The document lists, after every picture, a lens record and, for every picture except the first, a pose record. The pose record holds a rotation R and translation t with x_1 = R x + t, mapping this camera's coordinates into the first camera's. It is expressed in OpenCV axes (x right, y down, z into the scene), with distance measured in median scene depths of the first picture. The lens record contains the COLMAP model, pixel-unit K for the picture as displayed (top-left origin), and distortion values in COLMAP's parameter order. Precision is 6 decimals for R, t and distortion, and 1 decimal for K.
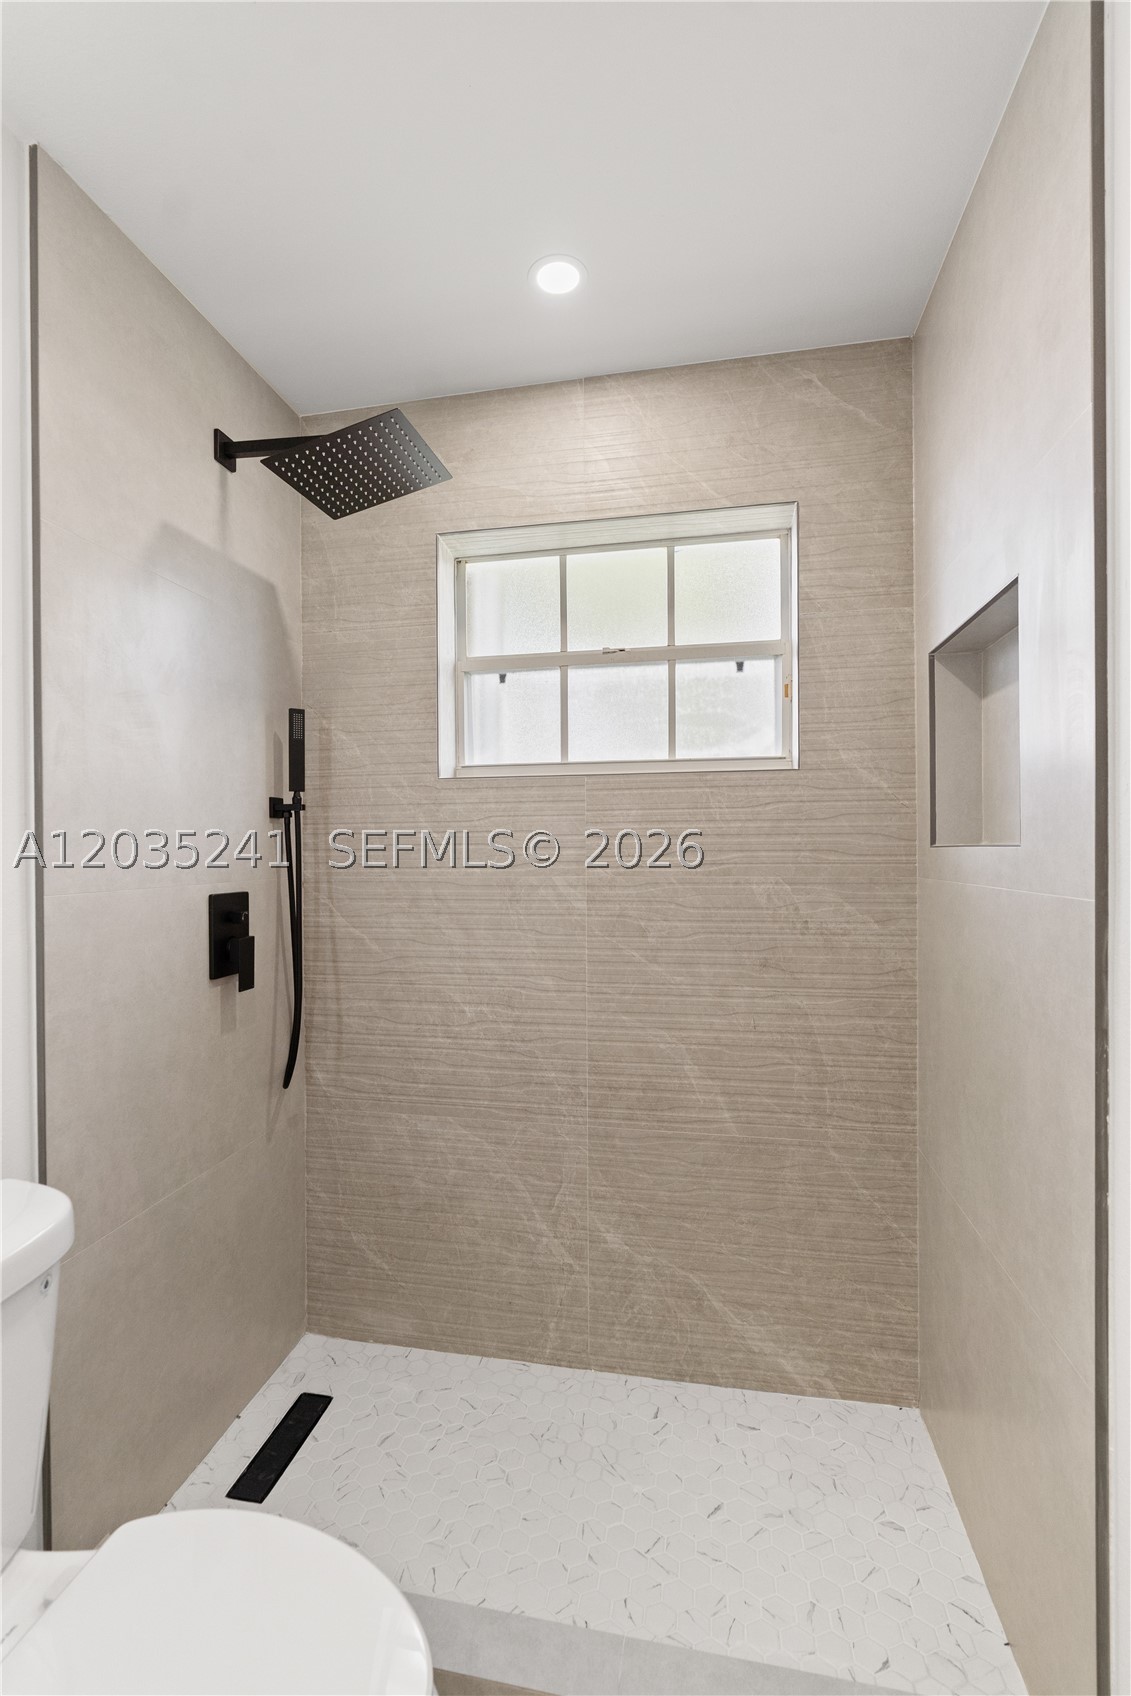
lens RADIAL K [[773.6, 0, 580.6], [0, 773.6, 847.1], [0, 0, 1]] dist [-0.014594, 0.000148]
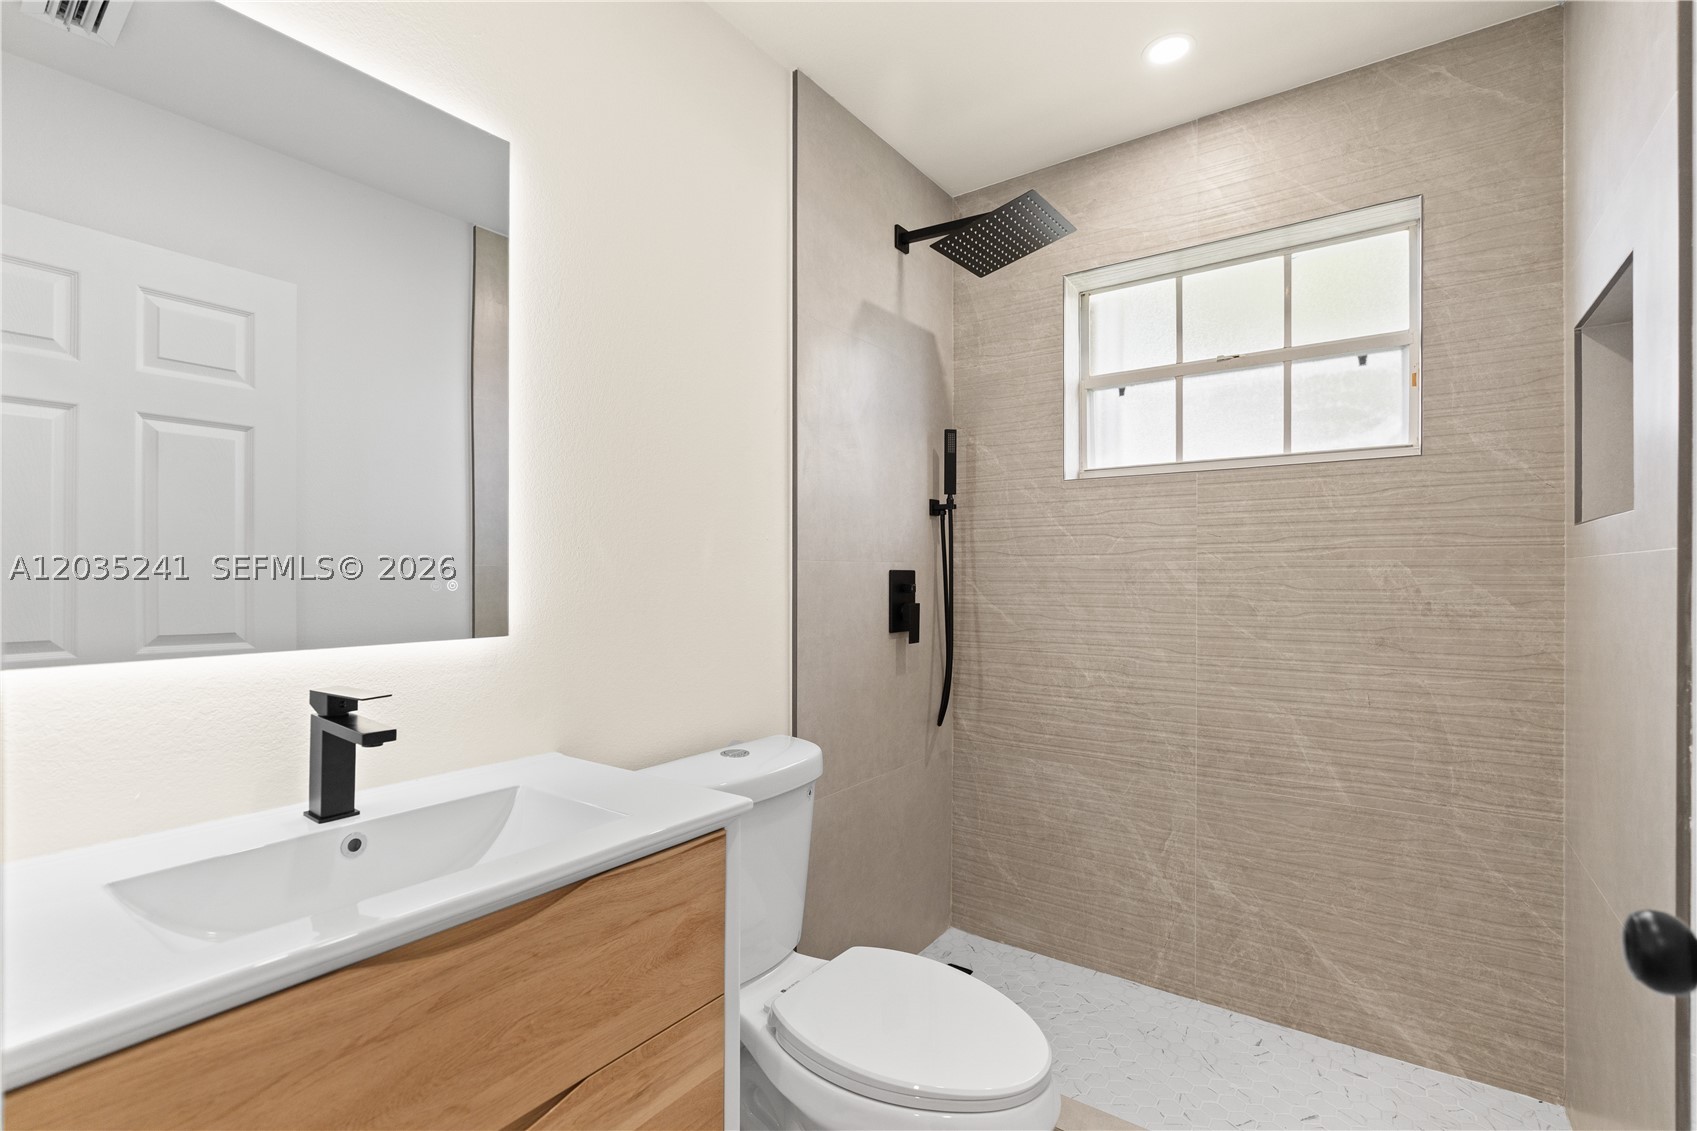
lens RADIAL K [[783.8, 0, 846.8], [0, 783.8, 556.6], [0, 0, 1]] dist [-0.008066, 0.006029]
pose [[0.899023, 0.004815, -0.437874, 0.048328], [-0.012655, 0.999808, -0.014988, 0.055768], [0.437718, 0.019016, 0.898911, -0.248846]]
